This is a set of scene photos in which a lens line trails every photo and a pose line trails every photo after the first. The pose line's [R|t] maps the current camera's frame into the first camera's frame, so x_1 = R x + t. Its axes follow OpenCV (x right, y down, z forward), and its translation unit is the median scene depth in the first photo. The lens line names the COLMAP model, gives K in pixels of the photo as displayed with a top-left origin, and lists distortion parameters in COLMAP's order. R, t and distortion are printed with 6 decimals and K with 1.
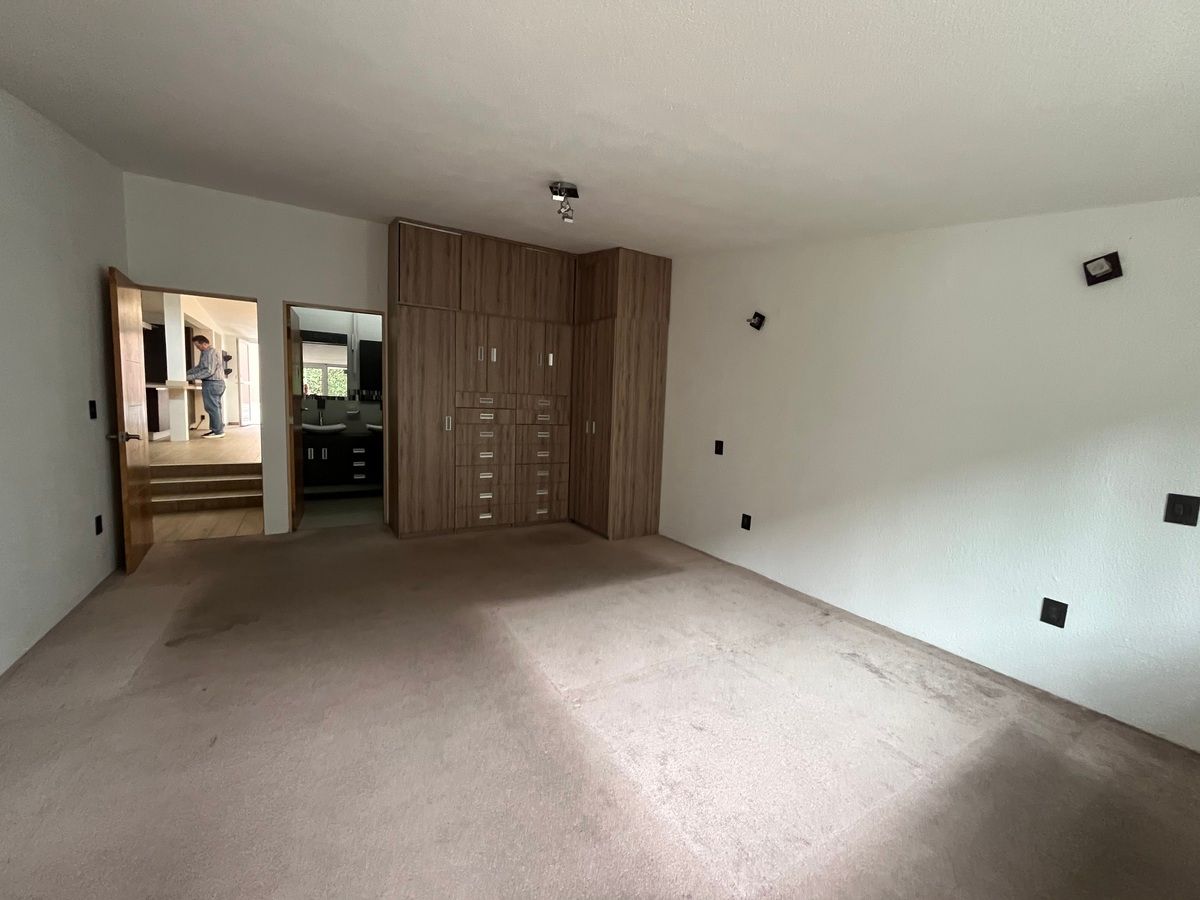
lens RADIAL K [[487.2, 0, 595.9], [0, 487.2, 449.7], [0, 0, 1]] dist [-0.003587, -0.000121]
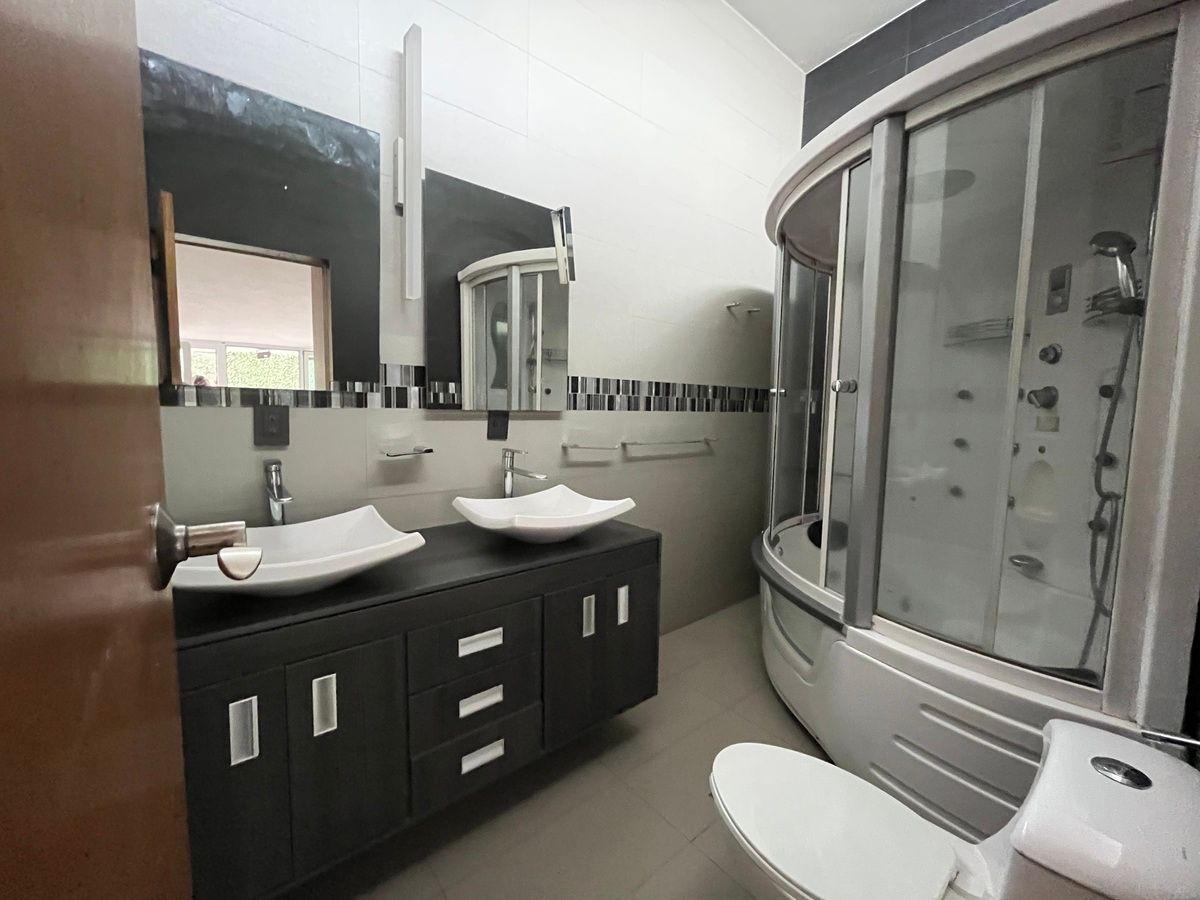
lens RADIAL K [[487.2, 0, 604.1], [0, 487.2, 449.5], [0, 0, 1]] dist [-0.003587, -0.000121]
pose [[0.985199, -0.027647, 0.169172, -0.460398], [0.026680, 0.999612, 0.007986, -0.082370], [-0.169328, -0.003354, 0.985554, 0.766937]]
